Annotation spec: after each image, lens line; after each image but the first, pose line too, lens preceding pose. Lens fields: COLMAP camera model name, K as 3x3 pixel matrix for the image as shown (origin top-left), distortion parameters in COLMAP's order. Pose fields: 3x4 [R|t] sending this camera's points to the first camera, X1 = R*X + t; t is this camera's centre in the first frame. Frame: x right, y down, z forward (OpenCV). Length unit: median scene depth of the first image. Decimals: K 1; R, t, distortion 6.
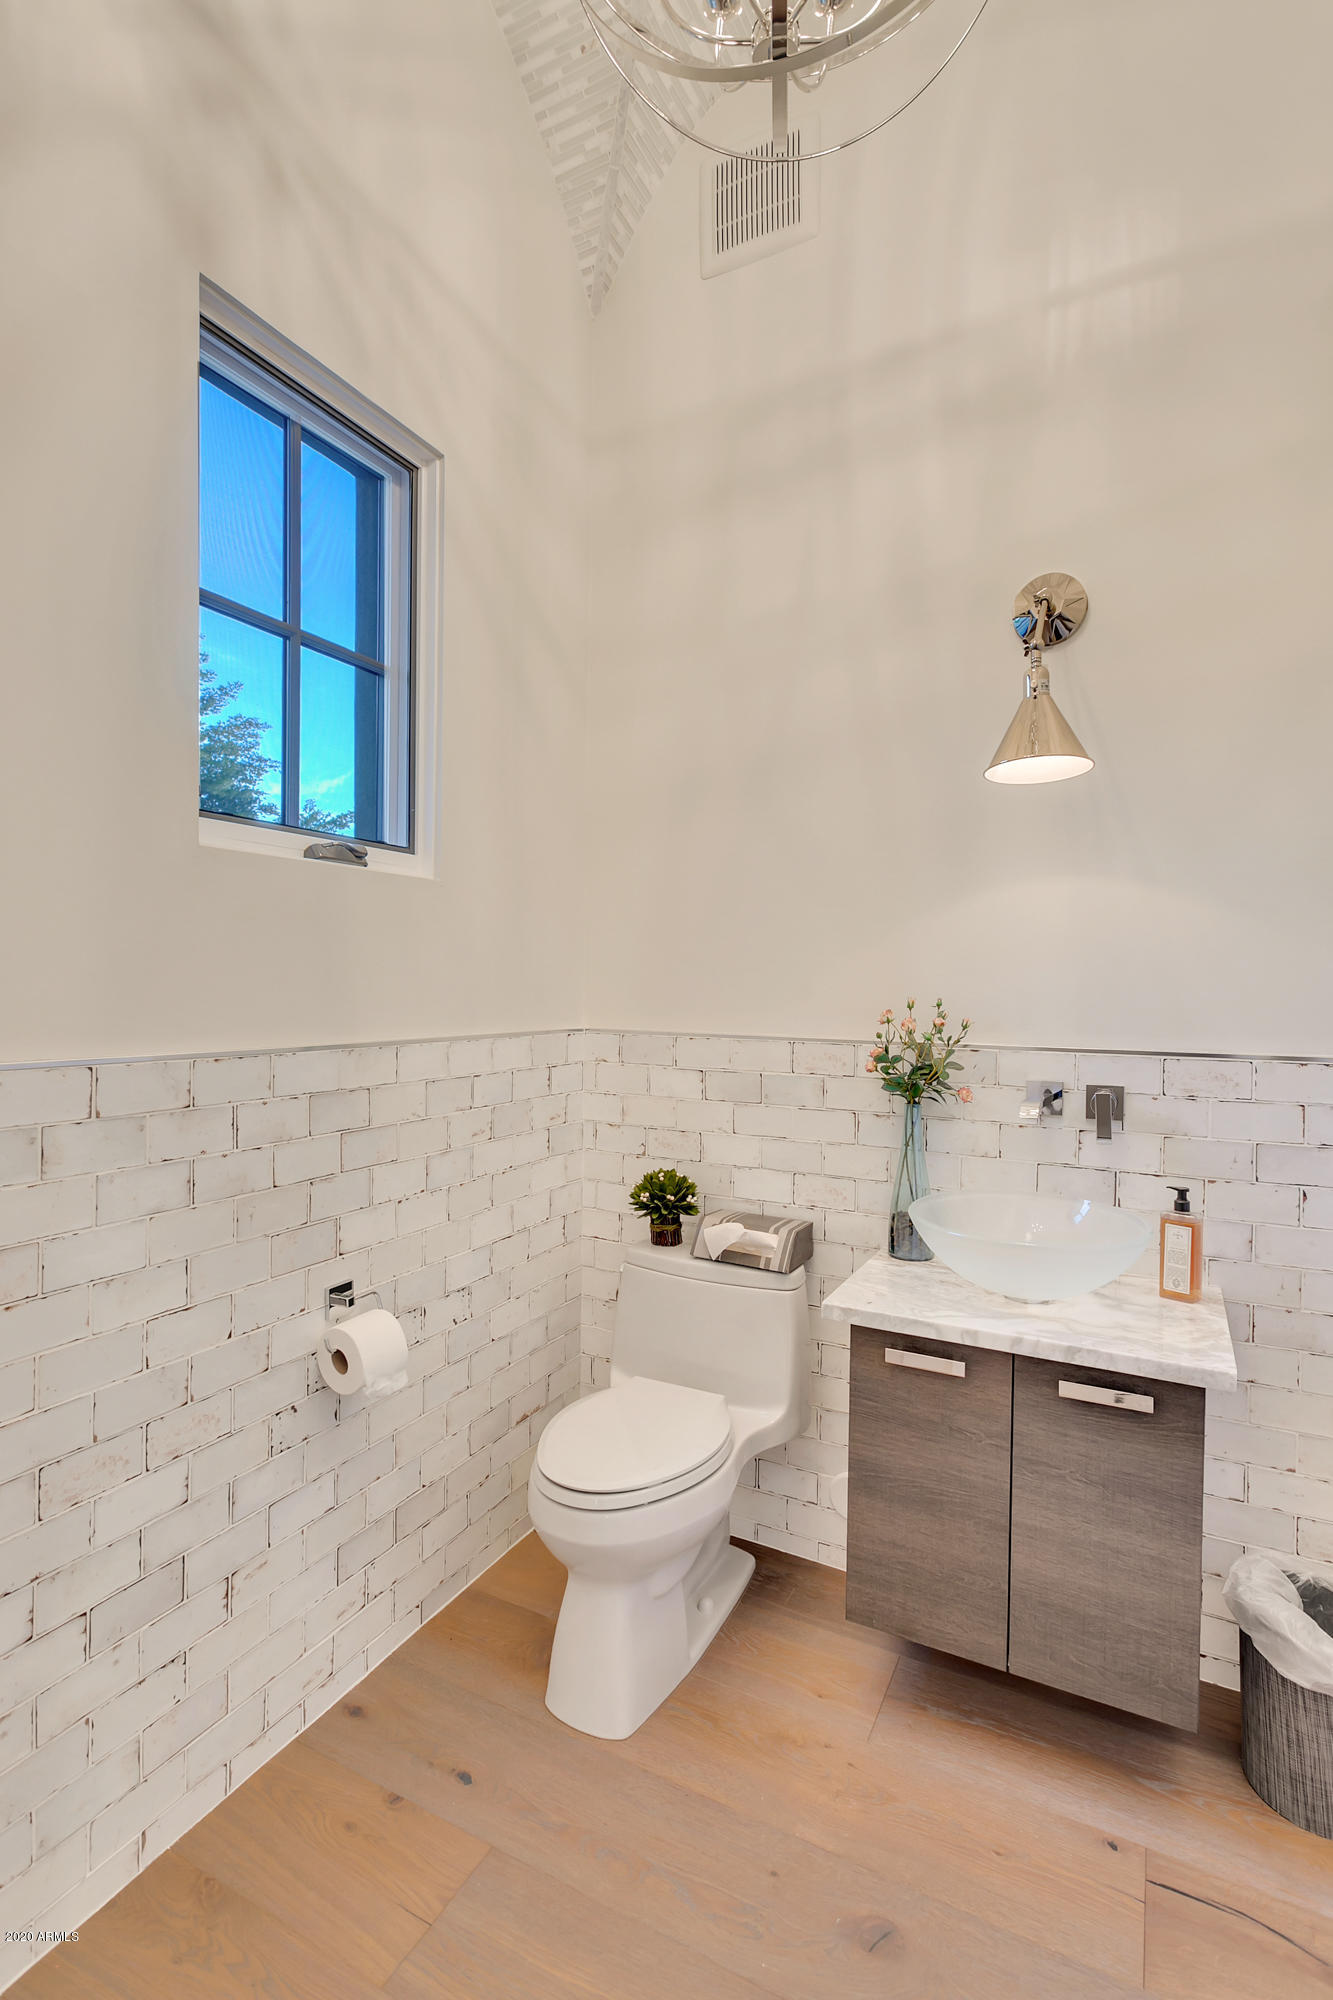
lens RADIAL K [[960.3, 0, 665.3], [0, 960.3, 995.5], [0, 0, 1]] dist [0.000306, 0.000007]
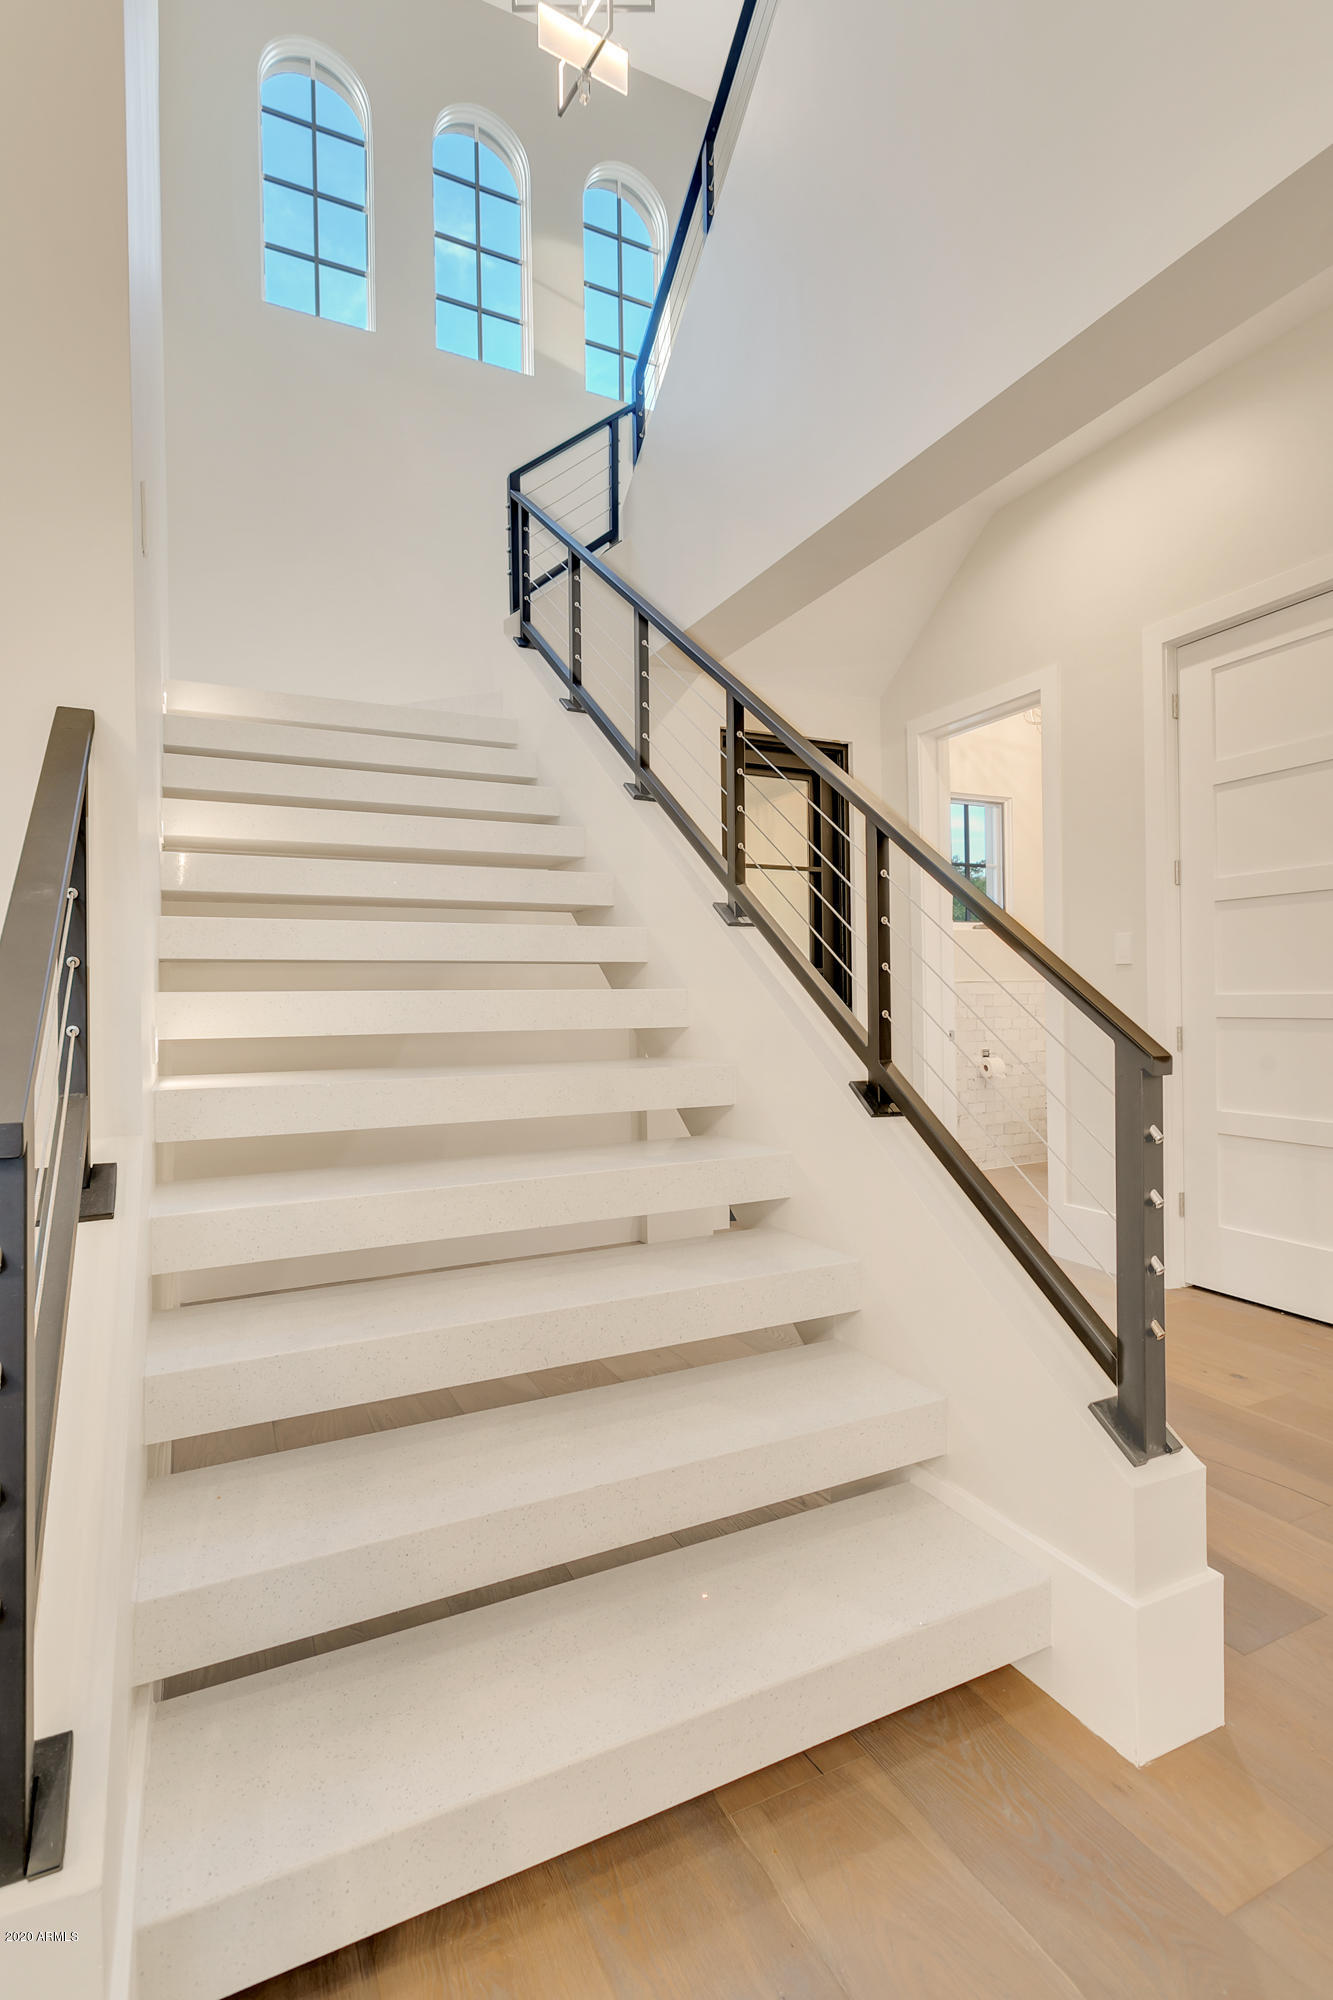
lens RADIAL K [[960.3, 0, 666.8], [0, 960.3, 993.1], [0, 0, 1]] dist [0.000306, 0.000007]
pose [[0.800879, -0.023904, -0.598349, 0.875760], [0.022078, 0.999702, -0.010387, 0.103108], [0.598420, -0.004891, 0.801168, -2.634202]]
